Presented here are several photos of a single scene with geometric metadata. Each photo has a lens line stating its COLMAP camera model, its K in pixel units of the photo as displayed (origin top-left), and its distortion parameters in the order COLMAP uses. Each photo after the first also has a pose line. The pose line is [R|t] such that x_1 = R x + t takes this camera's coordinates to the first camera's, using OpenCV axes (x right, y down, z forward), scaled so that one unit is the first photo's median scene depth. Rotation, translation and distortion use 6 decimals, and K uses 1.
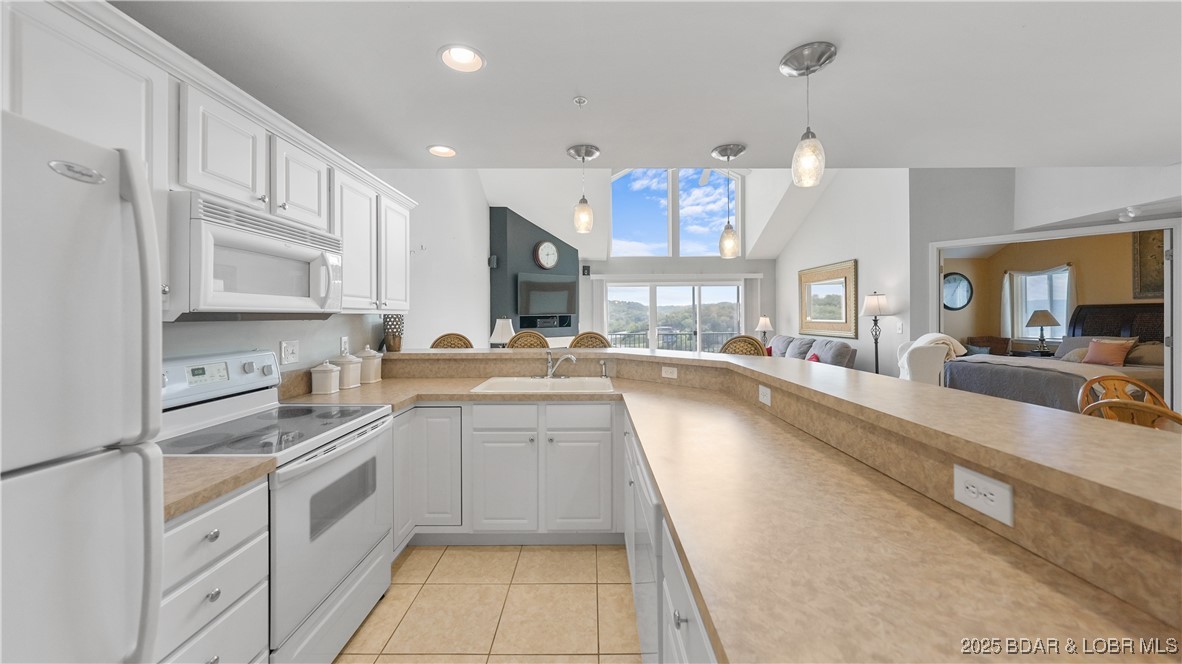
lens RADIAL K [[414.3, 0, 593.5], [0, 414.3, 317.1], [0, 0, 1]] dist [-0.002264, -0.000064]
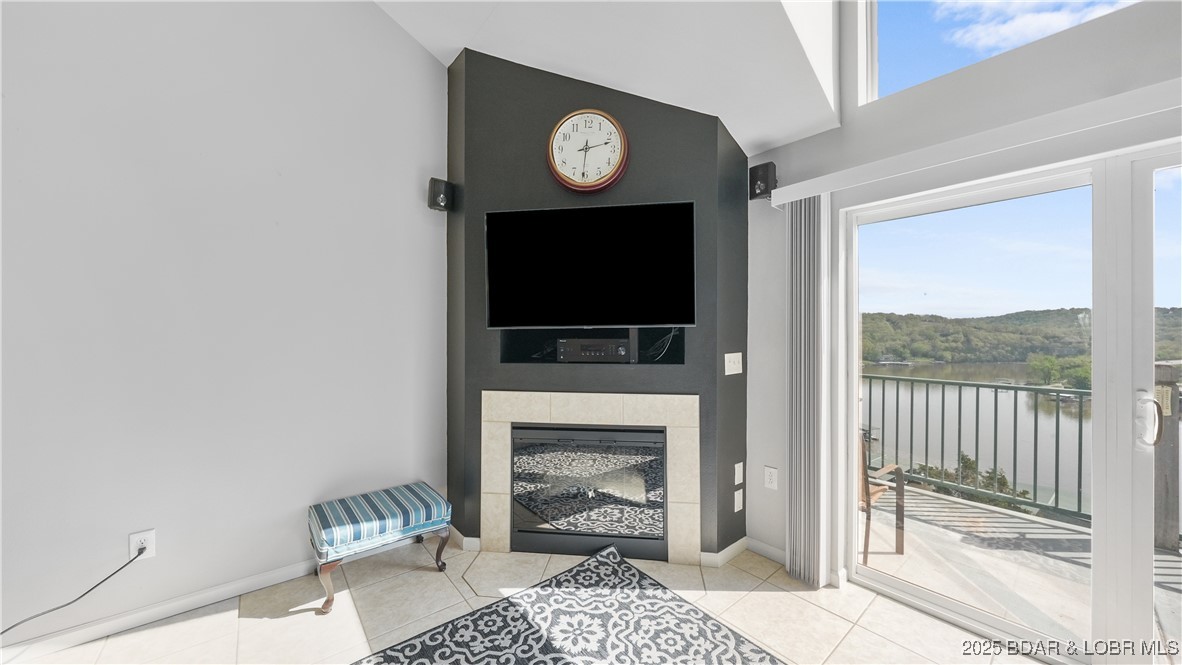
lens RADIAL K [[410.8, 0, 594.3], [0, 410.8, 332.2], [0, 0, 1]] dist [-0.003640, -0.000072]
pose [[0.633473, 0.006492, -0.773737, 0.235415], [-0.006811, 0.999973, 0.002813, -0.002207], [0.773735, 0.003488, 0.633500, 1.207489]]
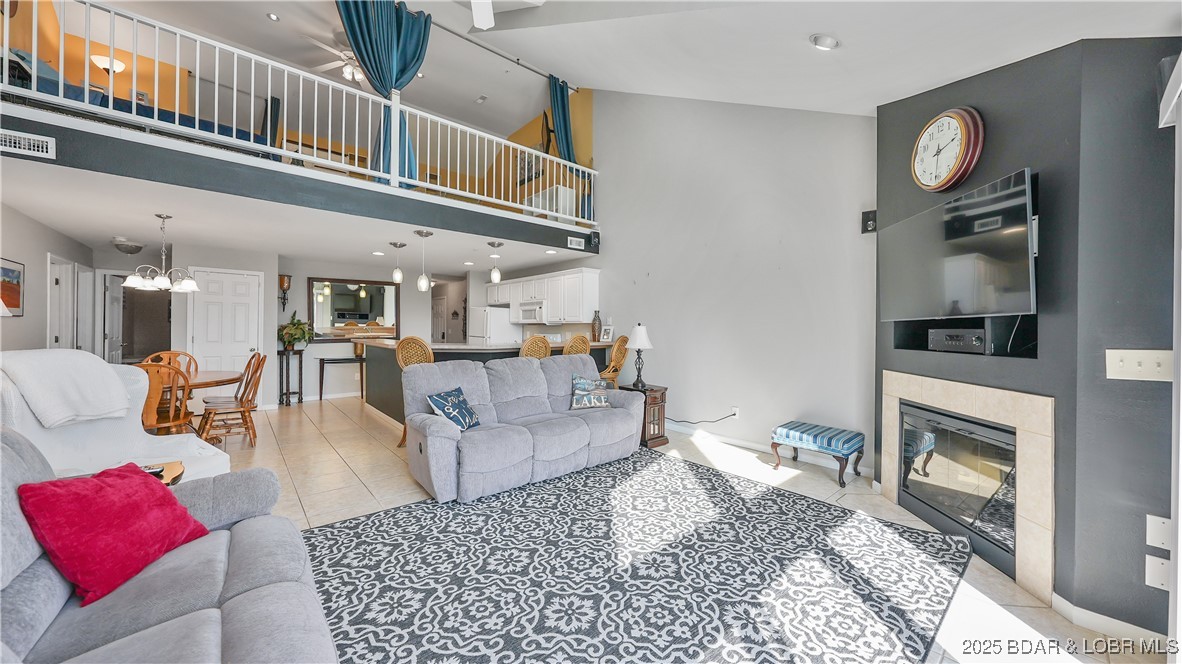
lens RADIAL K [[410.8, 0, 594.3], [0, 410.8, 331.7], [0, 0, 1]] dist [-0.003640, -0.000072]
pose [[-0.754015, 0.007195, -0.656818, 0.540853], [-0.002434, 0.999903, 0.013748, 0.005108], [0.656853, 0.011965, -0.753924, 1.633800]]
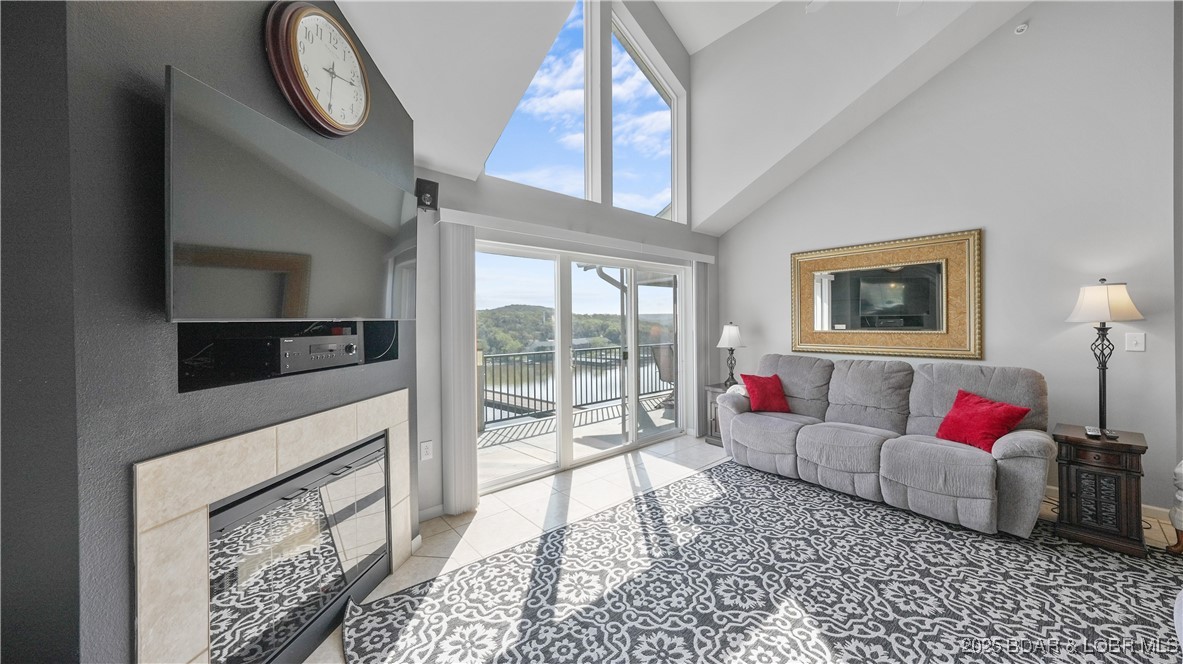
lens RADIAL K [[406.6, 0, 594.1], [0, 406.6, 327.6], [0, 0, 1]] dist [-0.002928, -0.000082]
pose [[0.760618, -0.006239, 0.649170, -0.225373], [0.005616, 0.999980, 0.003031, 0.000172], [-0.649176, 0.001341, 0.760637, 1.093192]]
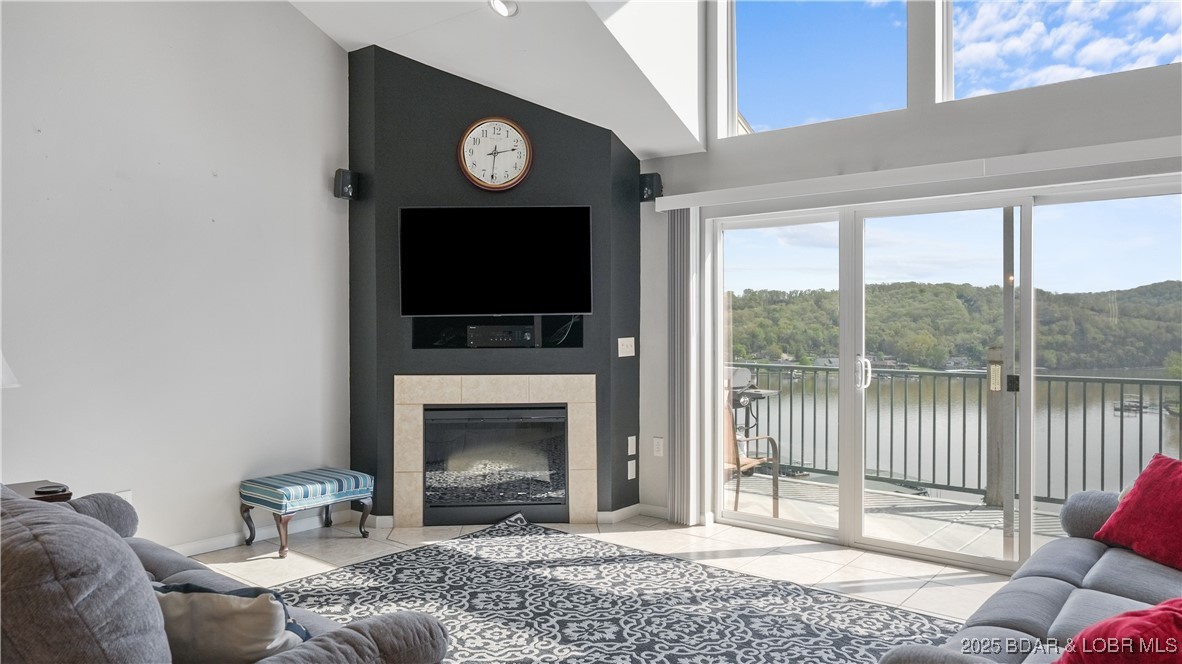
lens RADIAL K [[808.7, 0, 593.6], [0, 808.7, 331.0], [0, 0, 1]] dist [0.003356, 0.001477]
pose [[0.770944, 0.014441, -0.636739, 0.647022], [-0.004622, 0.999843, 0.017079, -0.004506], [0.636886, -0.010224, 0.770890, 0.750798]]
